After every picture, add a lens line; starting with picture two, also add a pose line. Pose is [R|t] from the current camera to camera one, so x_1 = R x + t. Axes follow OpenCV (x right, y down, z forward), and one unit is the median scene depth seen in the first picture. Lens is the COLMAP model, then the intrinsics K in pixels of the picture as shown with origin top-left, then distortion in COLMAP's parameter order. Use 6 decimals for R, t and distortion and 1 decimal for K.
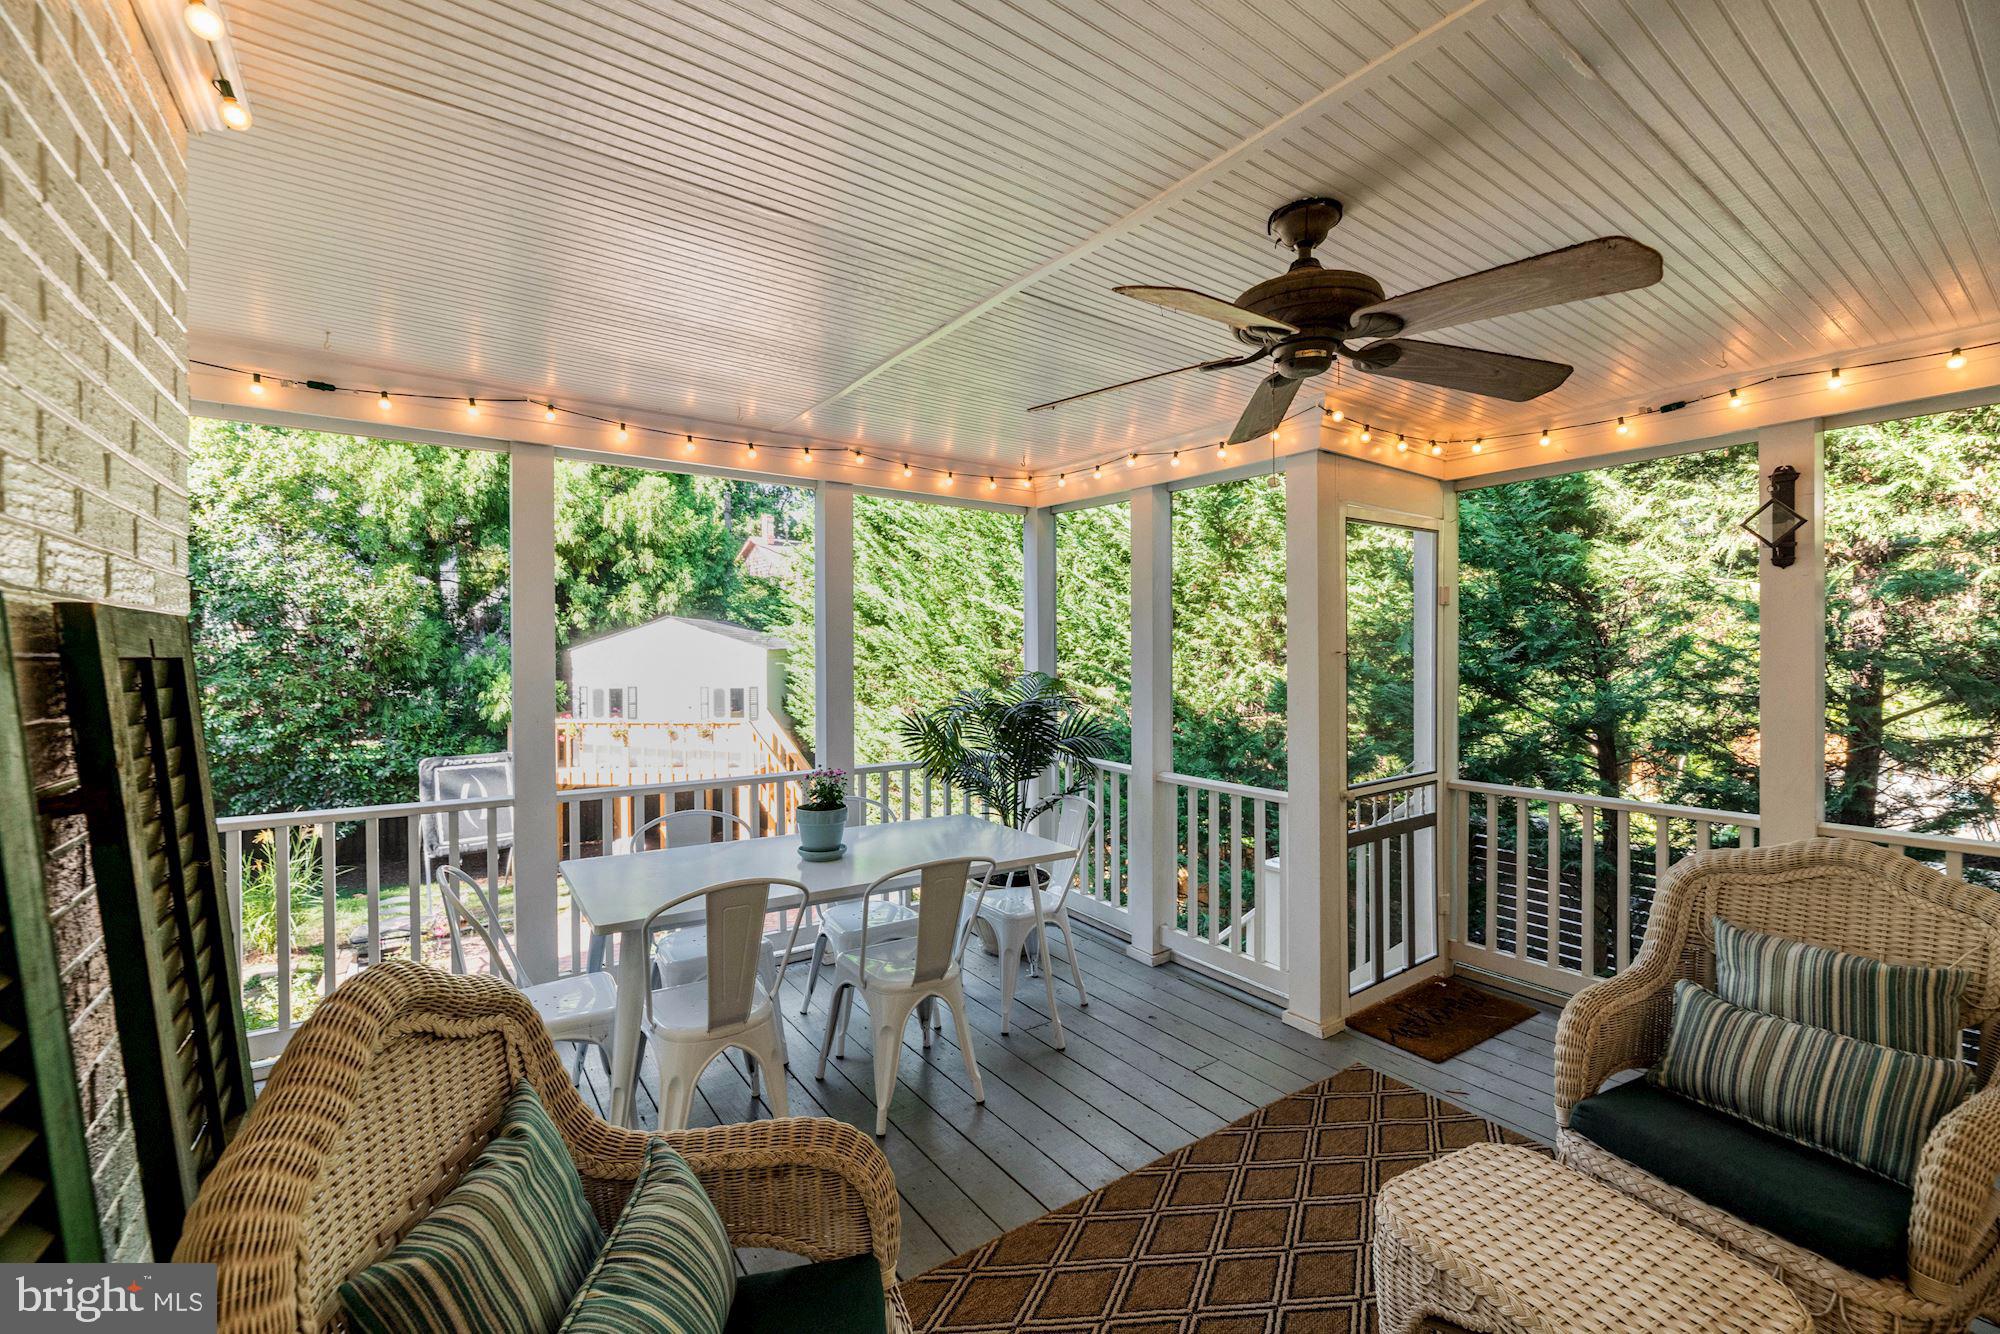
lens RADIAL K [[818.9, 0, 1002.8], [0, 818.9, 651.8], [0, 0, 1]] dist [0.001115, -0.000486]
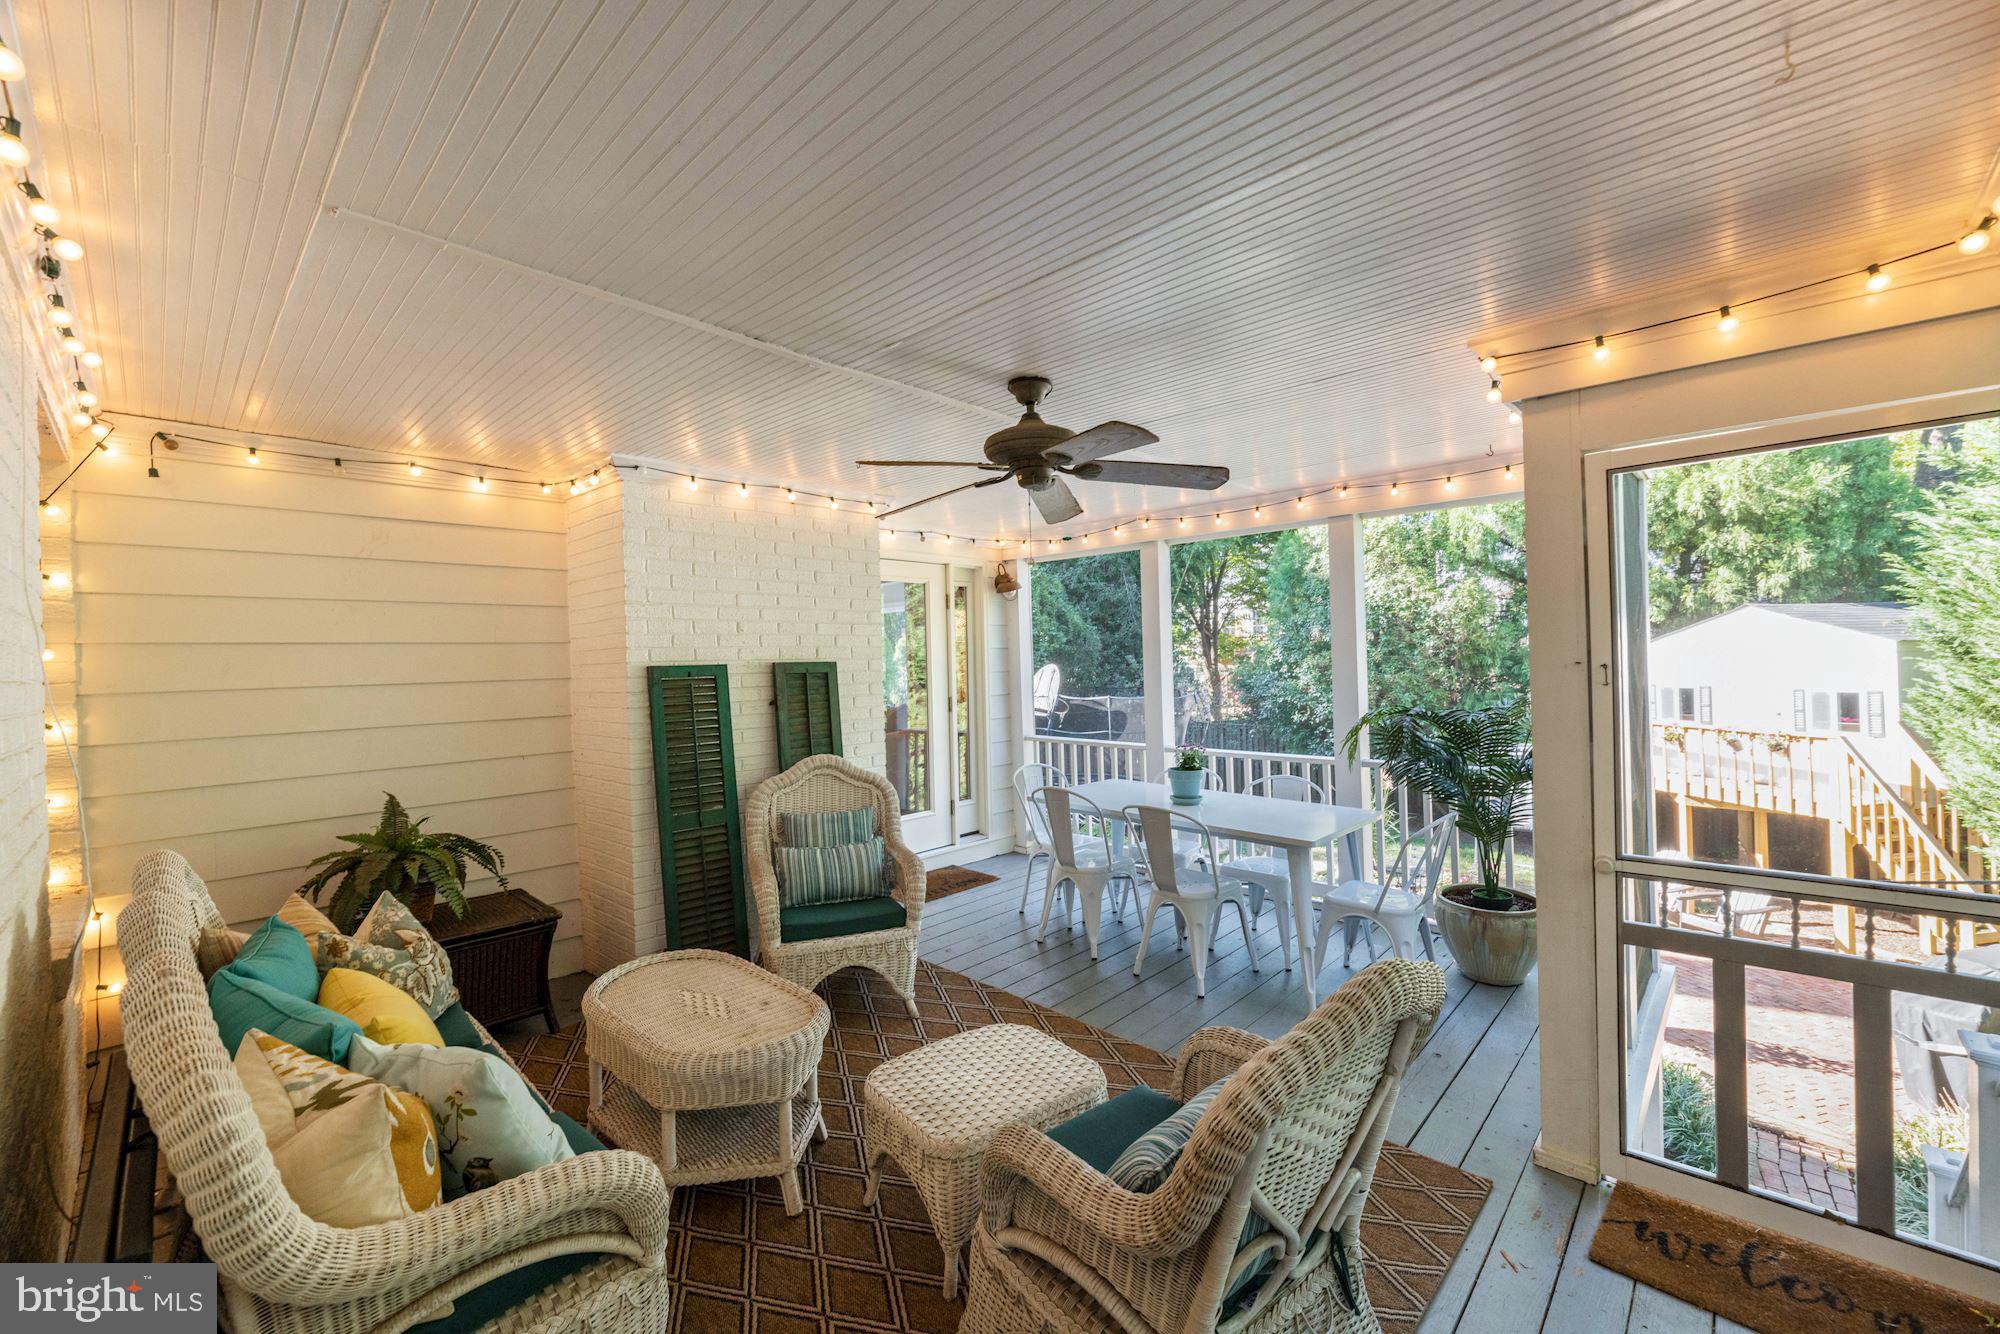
lens RADIAL K [[818.9, 0, 1002.8], [0, 818.9, 651.8], [0, 0, 1]] dist [0.001115, -0.000486]
pose [[0.203074, -0.011789, -0.979092, 0.254671], [0.019280, 0.999782, -0.008039, -0.001991], [0.978973, -0.017245, 0.203257, 0.077944]]
